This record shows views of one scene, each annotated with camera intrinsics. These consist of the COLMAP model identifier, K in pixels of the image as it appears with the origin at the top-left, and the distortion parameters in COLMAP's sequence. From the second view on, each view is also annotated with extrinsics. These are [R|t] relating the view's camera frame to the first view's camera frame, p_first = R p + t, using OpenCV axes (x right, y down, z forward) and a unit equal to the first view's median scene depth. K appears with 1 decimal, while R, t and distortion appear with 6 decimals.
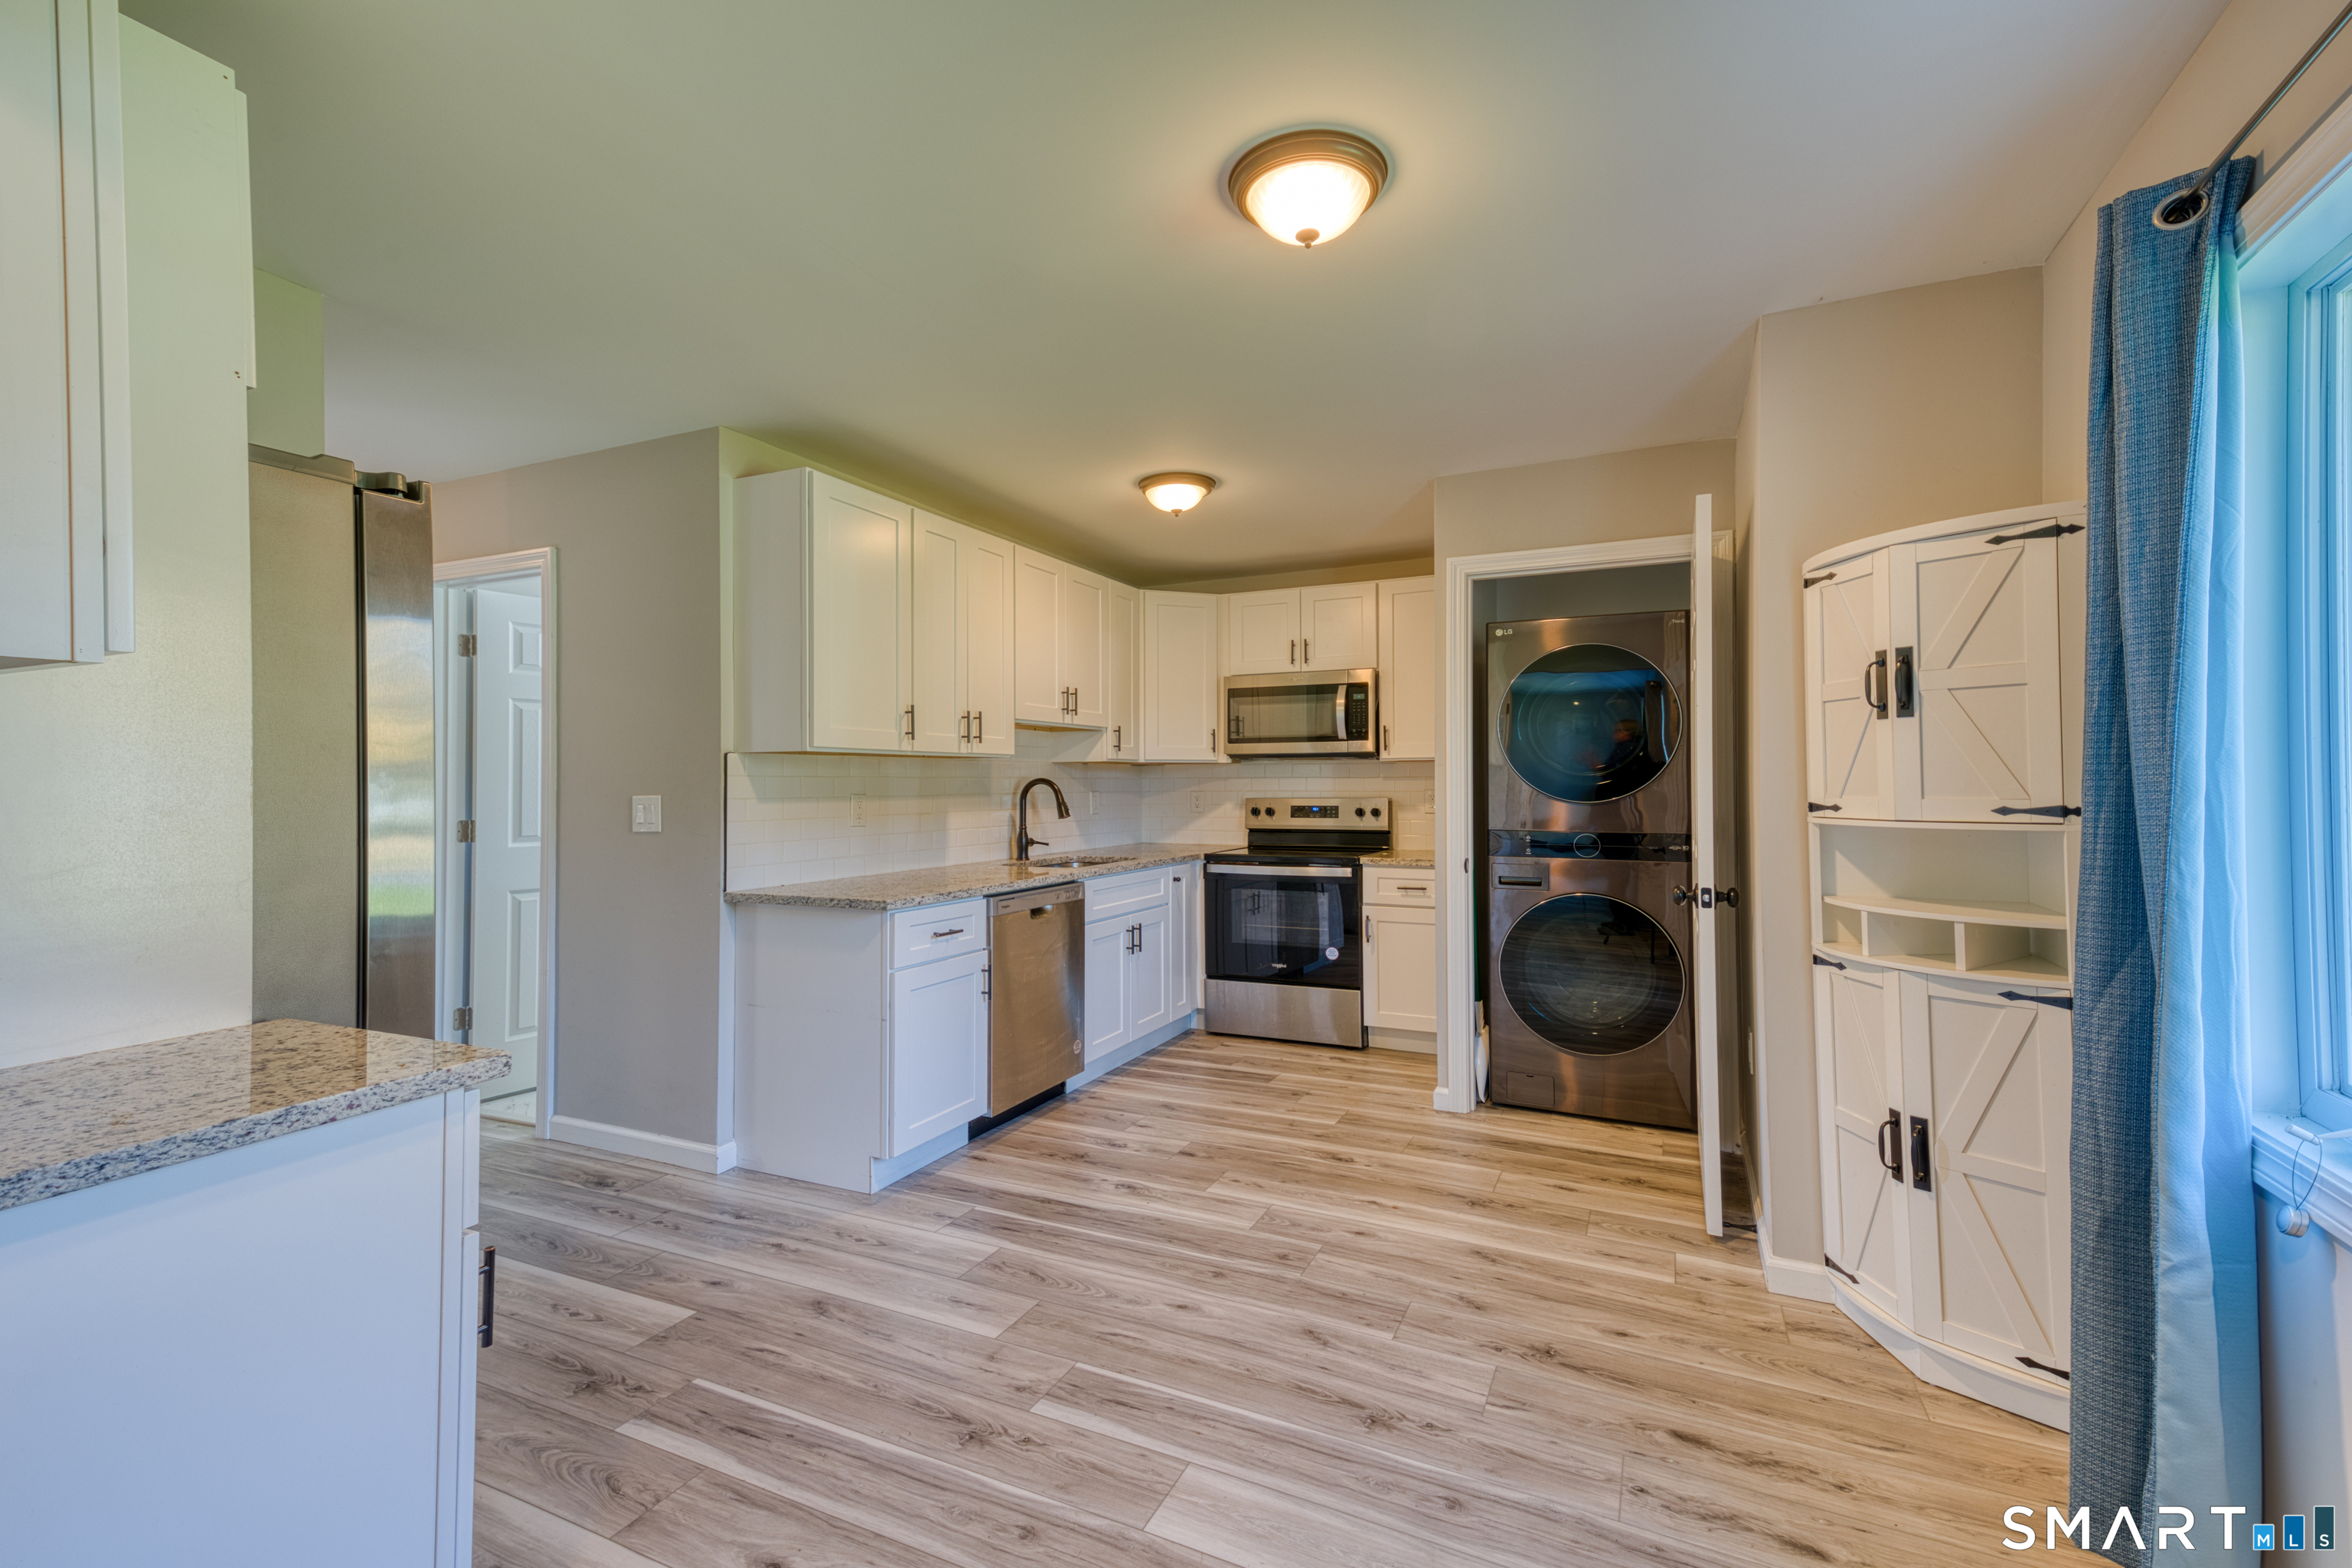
lens RADIAL K [[943.8, 0, 1094.7], [0, 943.8, 776.7], [0, 0, 1]] dist [0.027328, 0.001098]
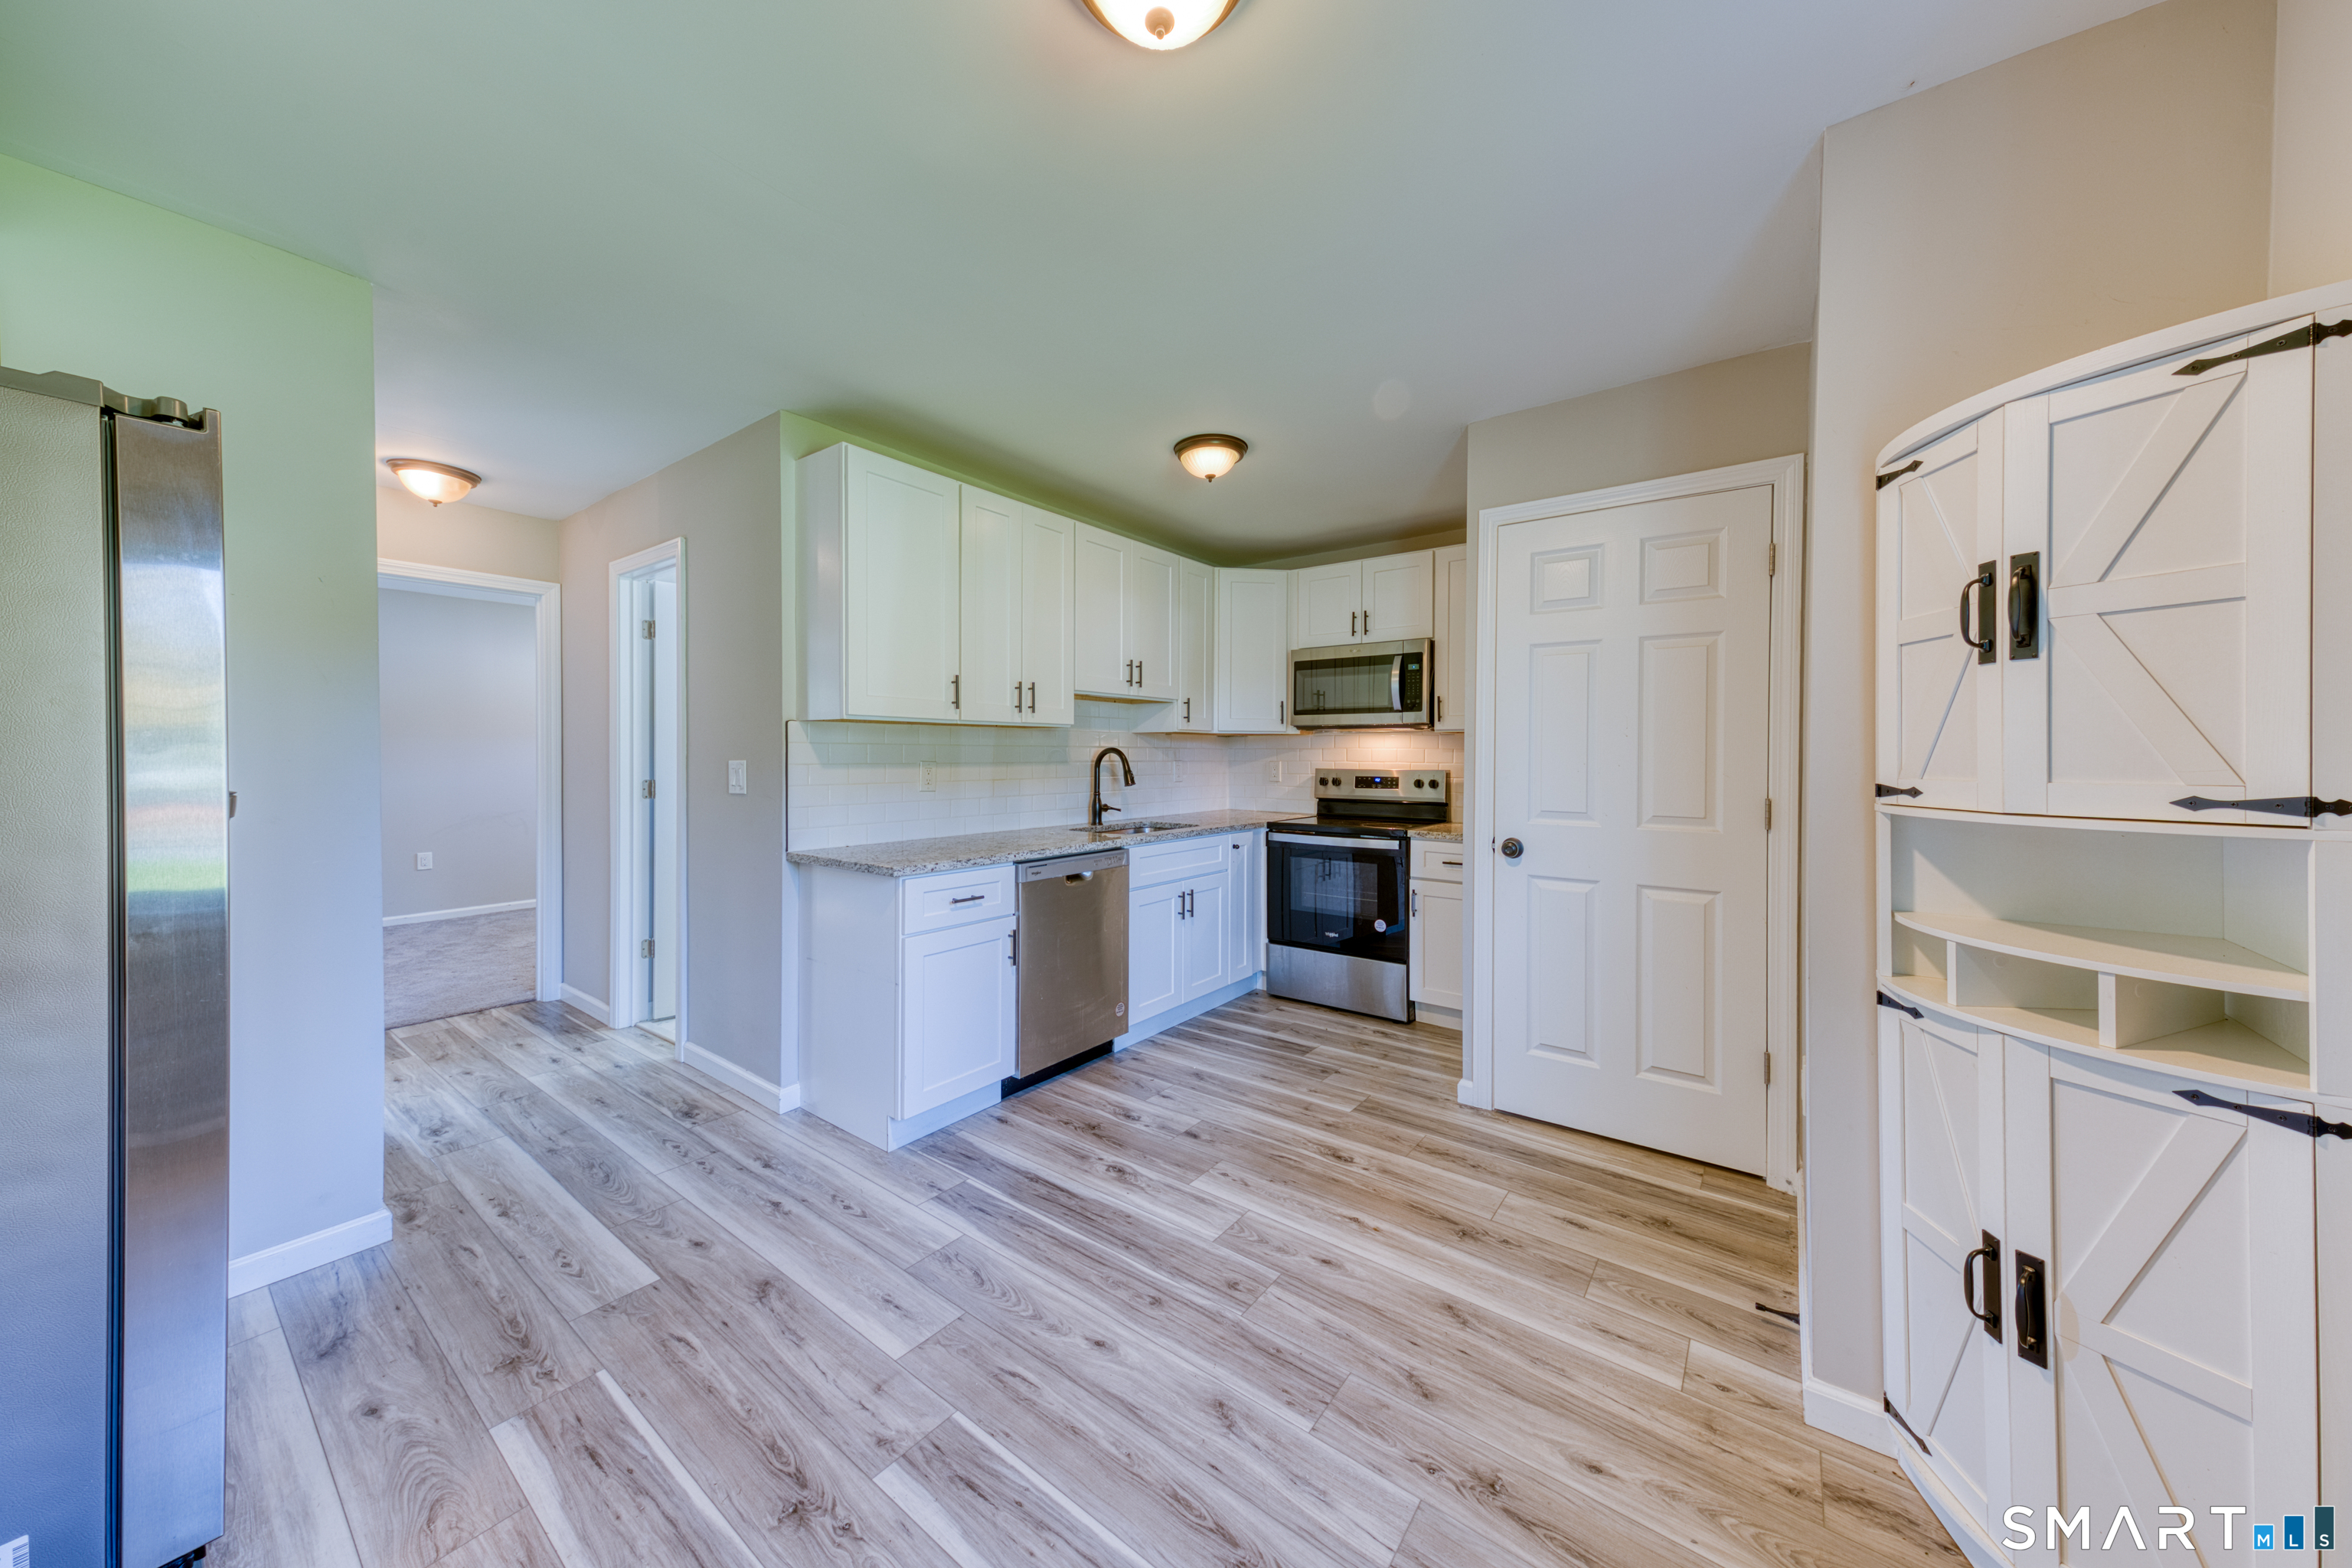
lens RADIAL K [[805.6, 0, 1158.5], [0, 805.6, 762.8], [0, 0, 1]] dist [0.018048, -0.000874]
pose [[0.993356, 0.009337, -0.114702, 0.211479], [-0.007185, 0.999791, 0.019155, 0.002302], [0.114857, -0.018203, 0.993215, 0.247167]]
